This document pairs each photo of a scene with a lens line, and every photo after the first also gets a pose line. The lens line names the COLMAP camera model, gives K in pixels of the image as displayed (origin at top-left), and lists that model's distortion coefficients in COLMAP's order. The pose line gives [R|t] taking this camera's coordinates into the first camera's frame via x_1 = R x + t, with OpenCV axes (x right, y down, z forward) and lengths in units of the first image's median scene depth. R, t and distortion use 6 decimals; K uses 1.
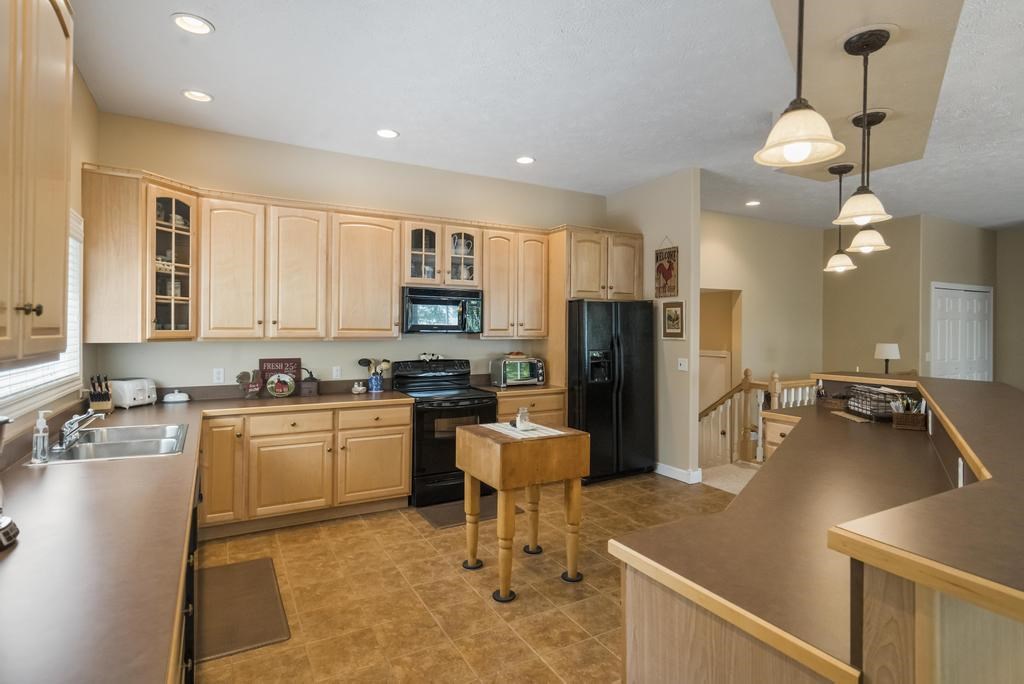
lens RADIAL K [[525.2, 0, 516.4], [0, 525.2, 325.6], [0, 0, 1]] dist [-0.000374, -0.000090]
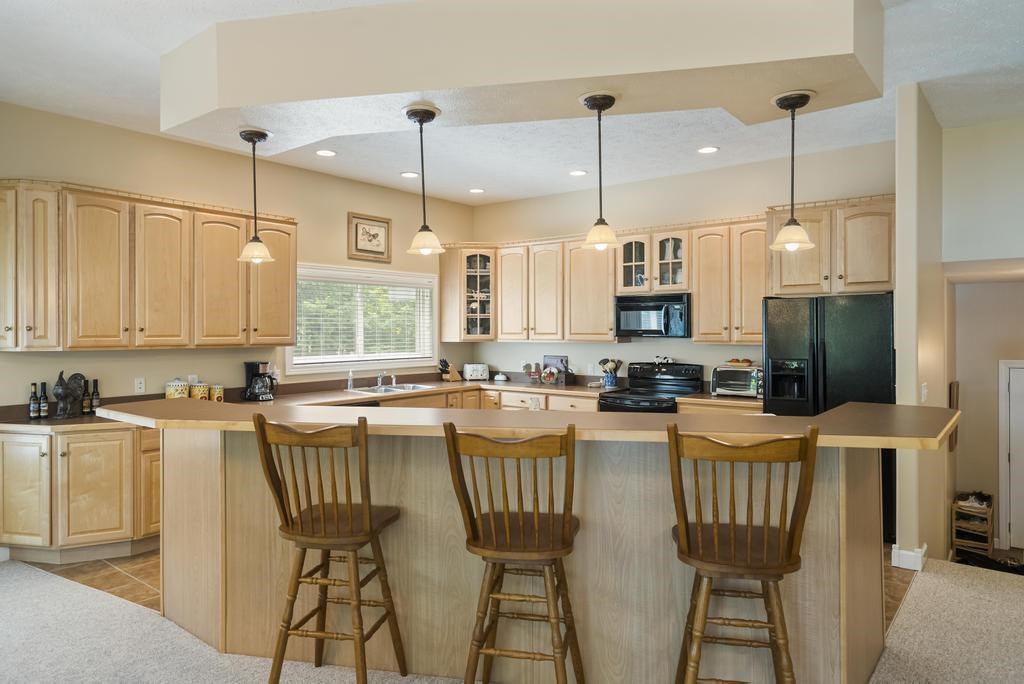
lens RADIAL K [[656.3, 0, 512.0], [0, 656.3, 342.0], [0, 0, 1]] dist [0.004198, 0.001891]
pose [[0.375911, 0.008802, -0.926614, 0.999949], [0.008381, 0.999882, 0.012898, 0.004906], [0.926618, -0.012614, 0.375793, 0.253917]]
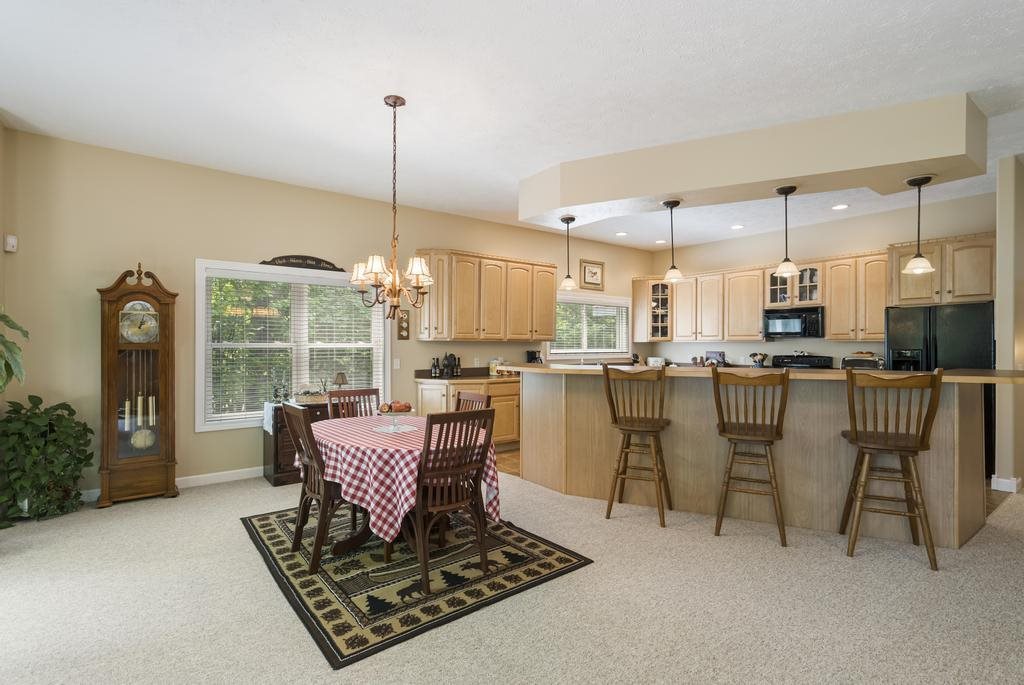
lens RADIAL K [[492.1, 0, 511.8], [0, 492.1, 352.2], [0, 0, 1]] dist [0.000193, 0.000763]
pose [[0.135209, 0.009310, -0.990773, 1.198696], [0.002827, 0.999948, 0.009782, 0.042744], [0.990813, -0.004124, 0.135176, -0.000364]]
